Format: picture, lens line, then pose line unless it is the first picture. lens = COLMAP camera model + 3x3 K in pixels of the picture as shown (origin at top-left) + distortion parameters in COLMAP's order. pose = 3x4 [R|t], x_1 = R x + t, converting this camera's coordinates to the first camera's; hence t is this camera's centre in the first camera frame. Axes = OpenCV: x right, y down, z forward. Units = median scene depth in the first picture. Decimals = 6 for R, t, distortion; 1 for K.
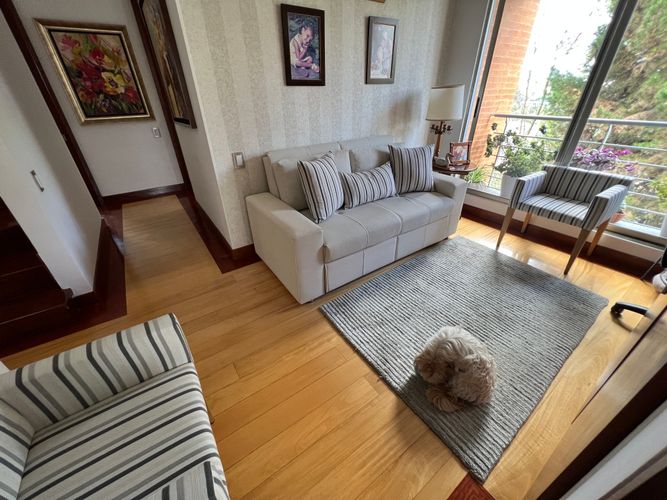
lens RADIAL K [[268.0, 0, 332.0], [0, 268.0, 249.2], [0, 0, 1]] dist [-0.000435, -0.000375]
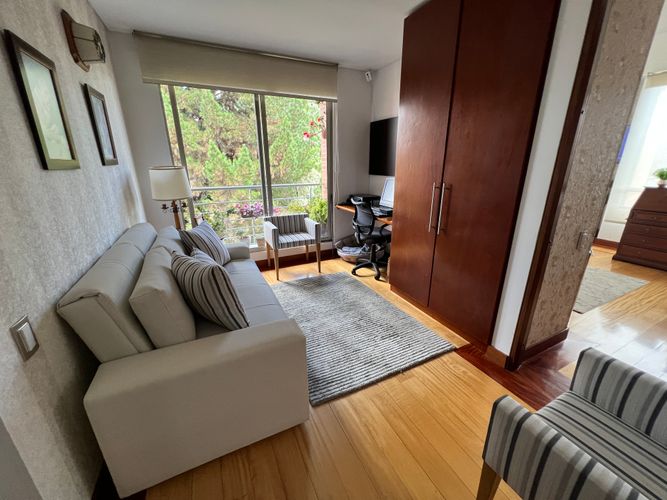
lens RADIAL K [[268.0, 0, 332.0], [0, 268.0, 249.2], [0, 0, 1]] dist [-0.000435, -0.000375]
pose [[0.152758, -0.291195, 0.944389, -0.615416], [0.504669, 0.844596, 0.178793, -0.283450], [-0.849691, 0.449292, 0.275975, 0.440978]]
